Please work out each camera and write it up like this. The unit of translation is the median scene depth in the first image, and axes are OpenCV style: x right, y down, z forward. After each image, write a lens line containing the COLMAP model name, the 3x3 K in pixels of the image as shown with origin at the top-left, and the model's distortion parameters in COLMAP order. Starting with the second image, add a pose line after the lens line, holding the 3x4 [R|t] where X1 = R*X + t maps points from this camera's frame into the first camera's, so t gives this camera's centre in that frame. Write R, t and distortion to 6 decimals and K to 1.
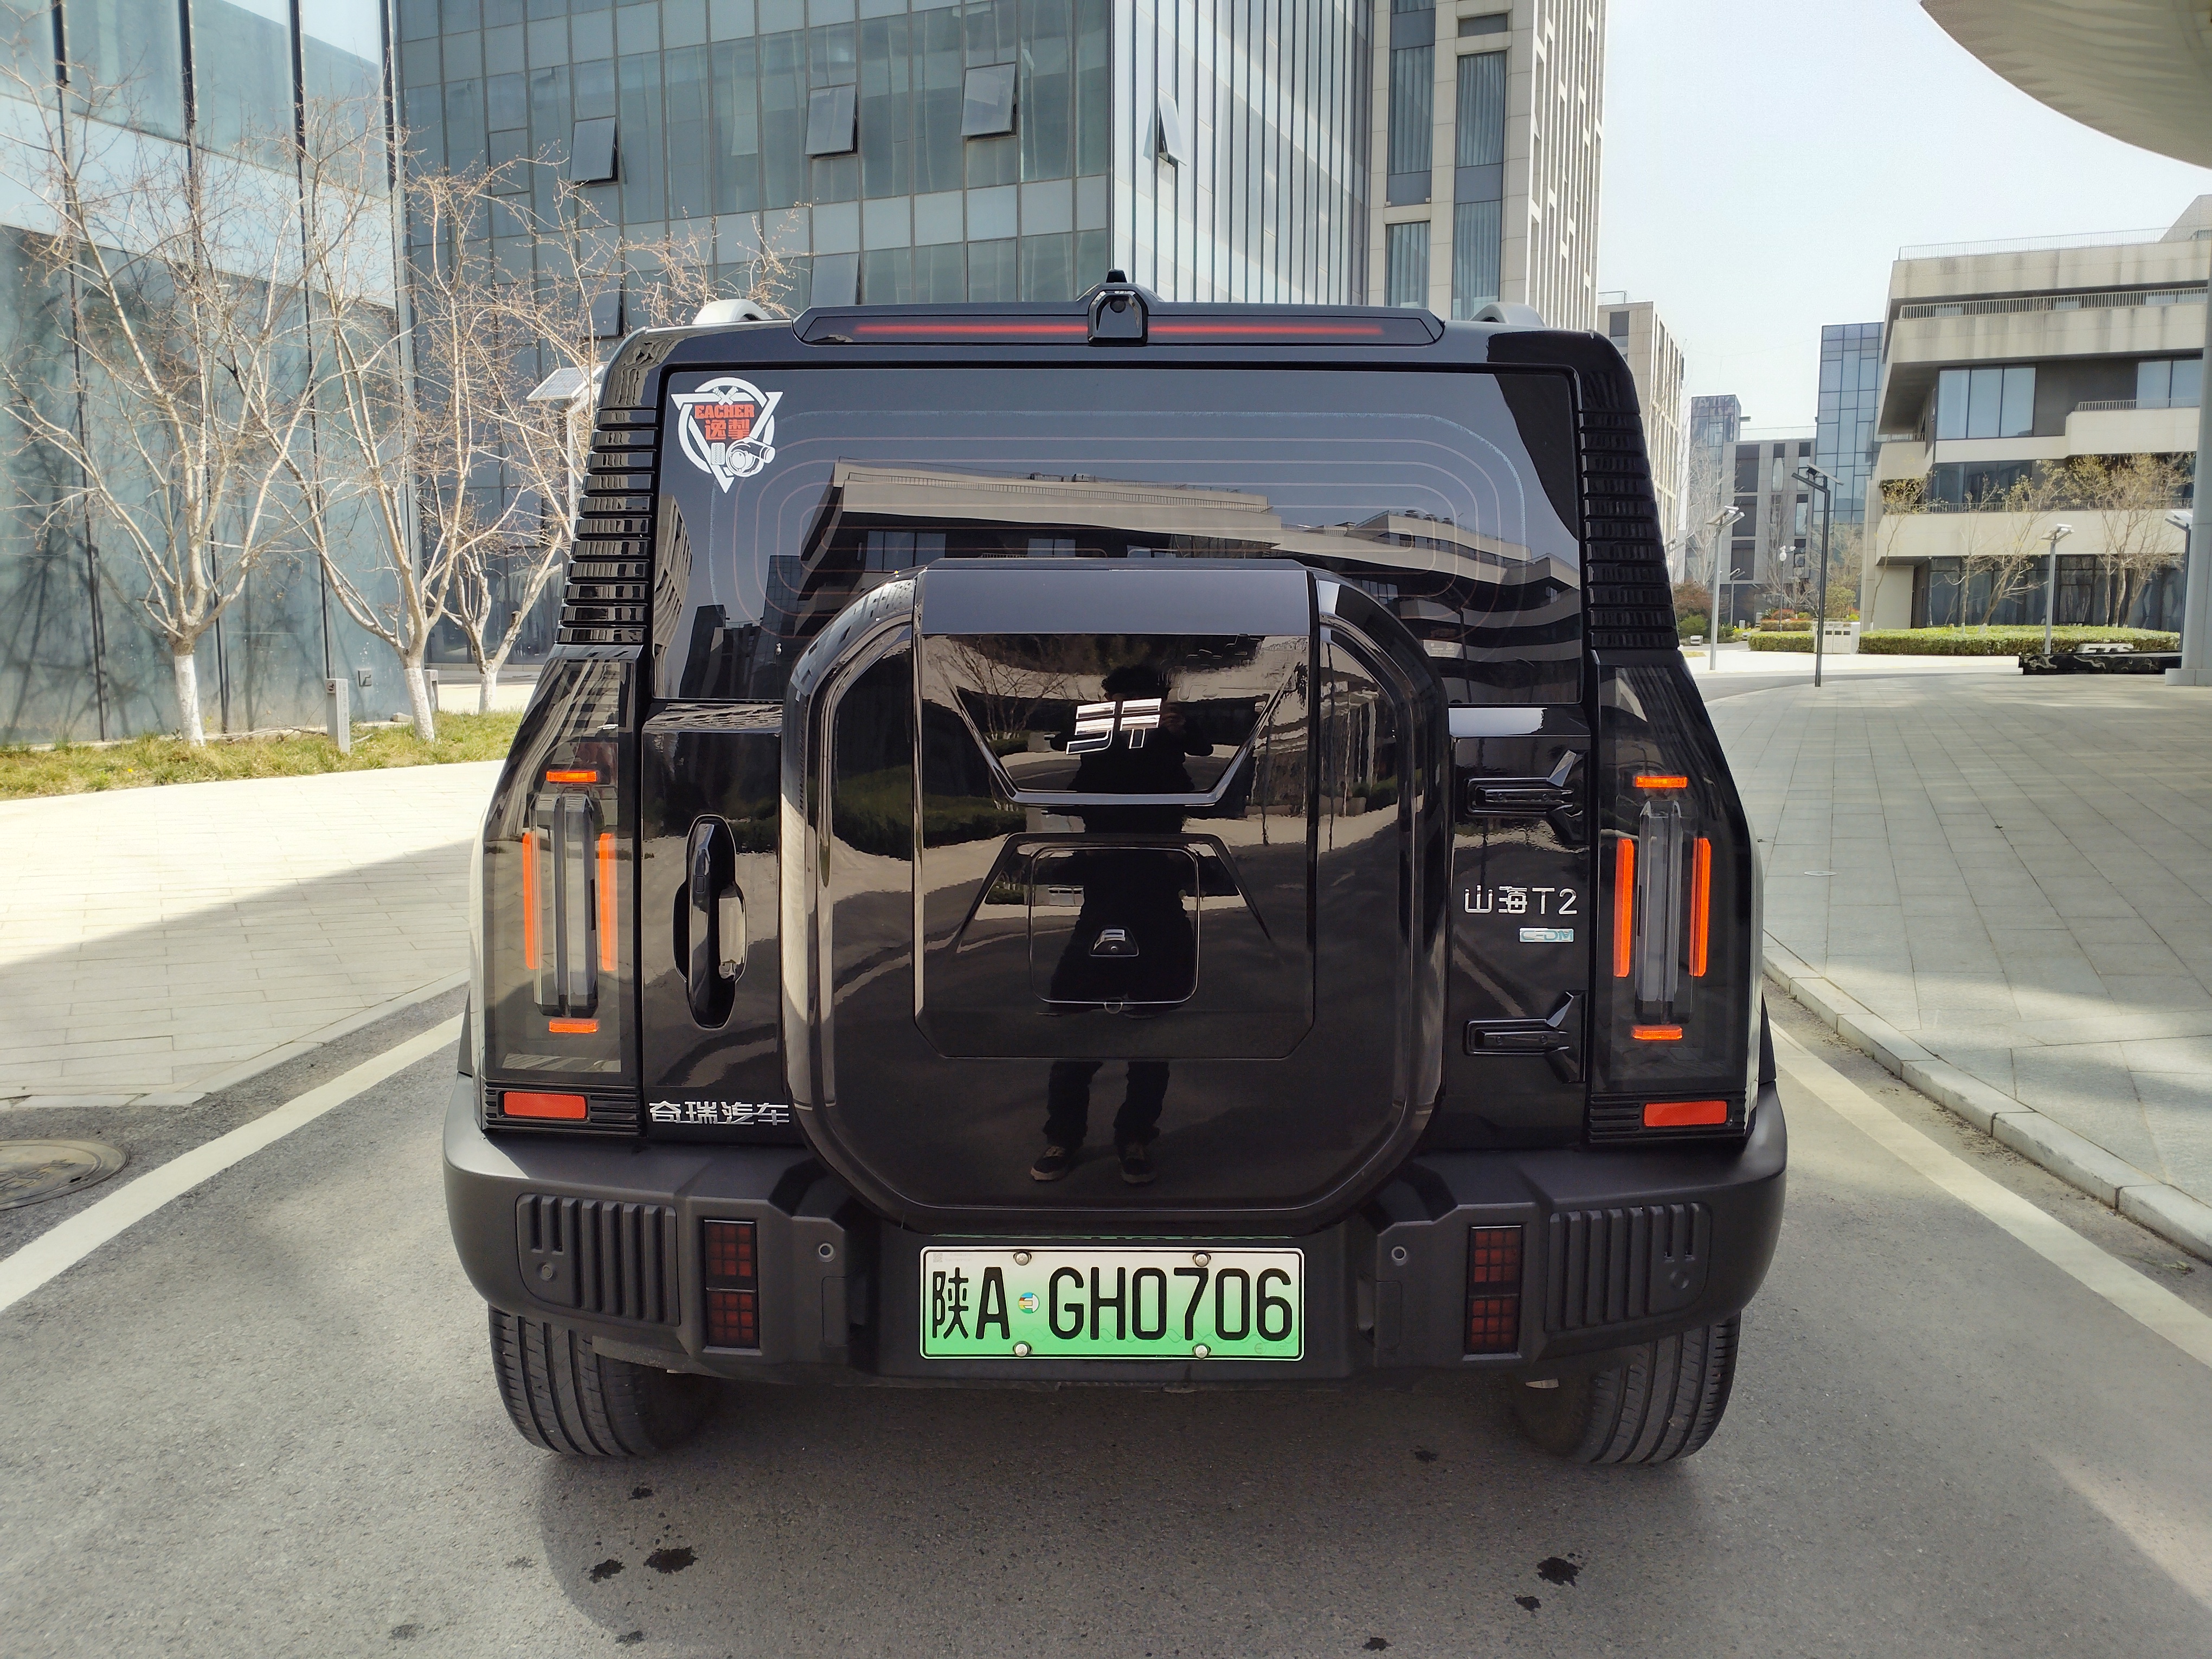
lens RADIAL K [[1733.8, 0, 1110.3], [0, 1733.8, 827.9], [0, 0, 1]] dist [0.050417, -0.069391]
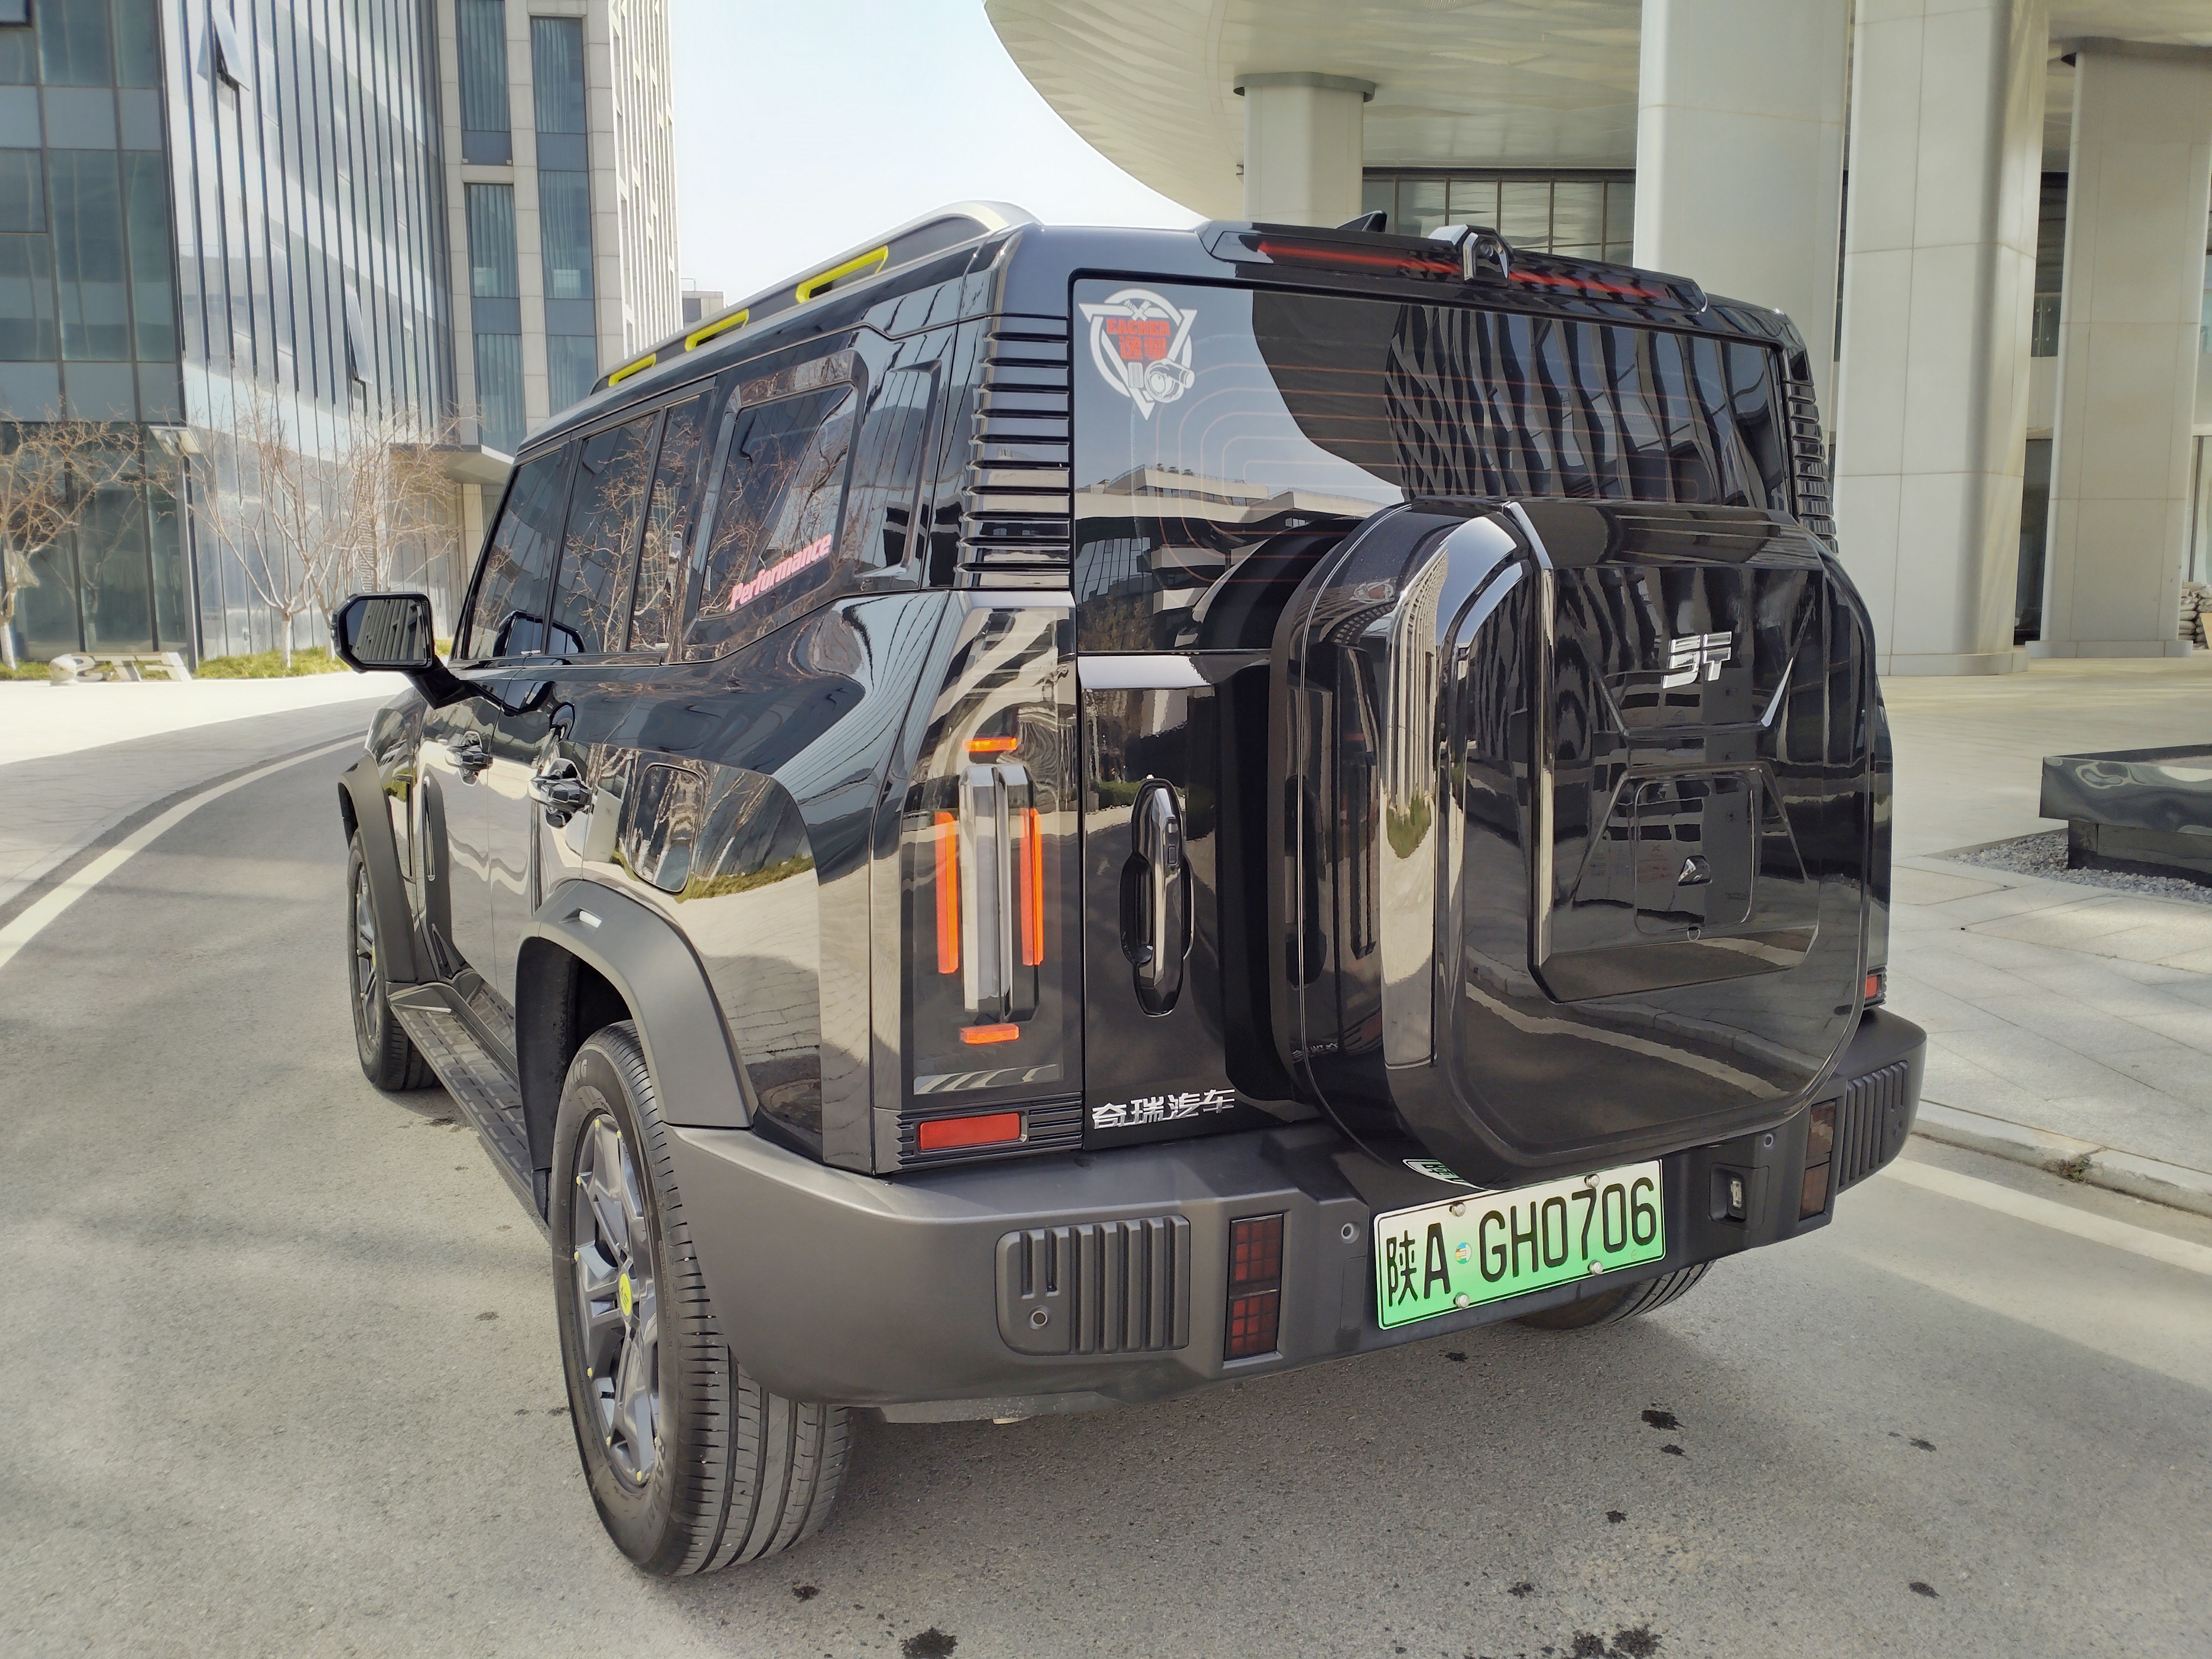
lens RADIAL K [[1733.8, 0, 1106.3], [0, 1733.8, 827.5], [0, 0, 1]] dist [0.050417, -0.069391]
pose [[0.868091, -0.066184, 0.491973, -0.687287], [0.061965, 0.997768, 0.024890, -0.006150], [-0.492522, 0.008878, 0.870254, 0.231052]]
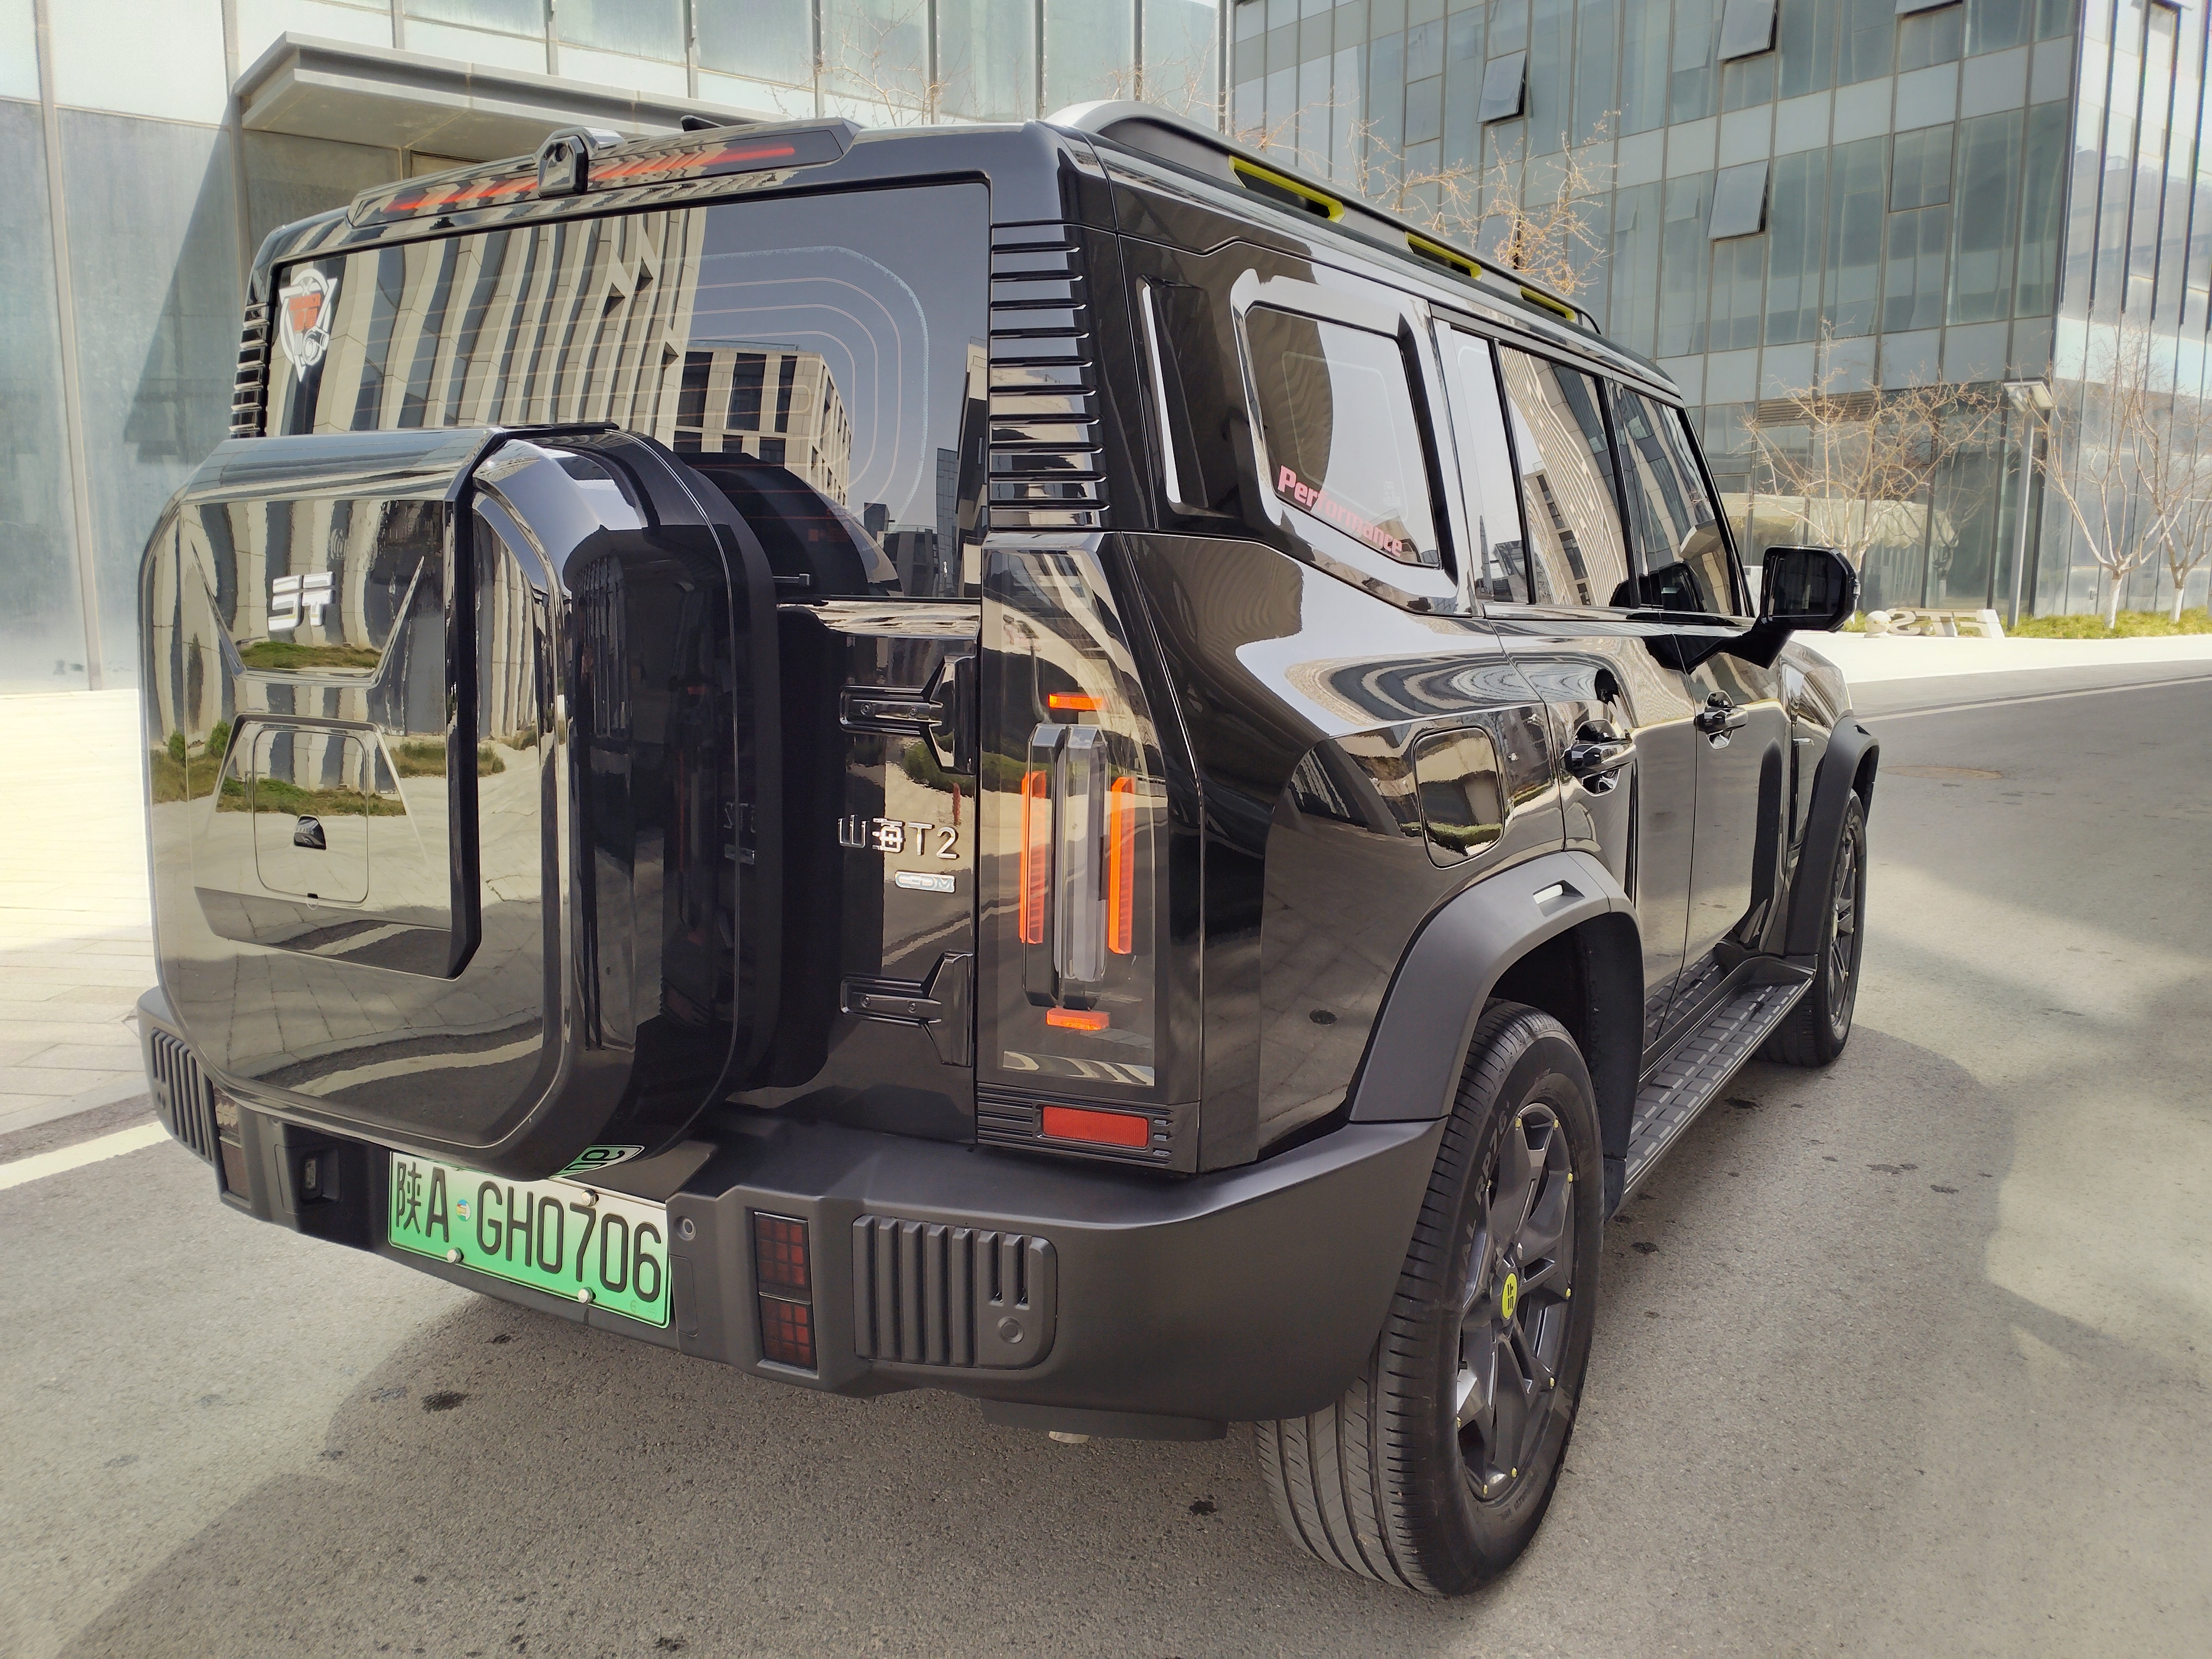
lens RADIAL K [[1733.8, 0, 1111.7], [0, 1733.8, 834.1], [0, 0, 1]] dist [0.050417, -0.069391]
pose [[0.864084, 0.078396, -0.497205, 0.722941], [-0.061039, 0.996827, 0.051095, -0.007584], [0.499633, -0.013802, 0.866127, 0.336662]]
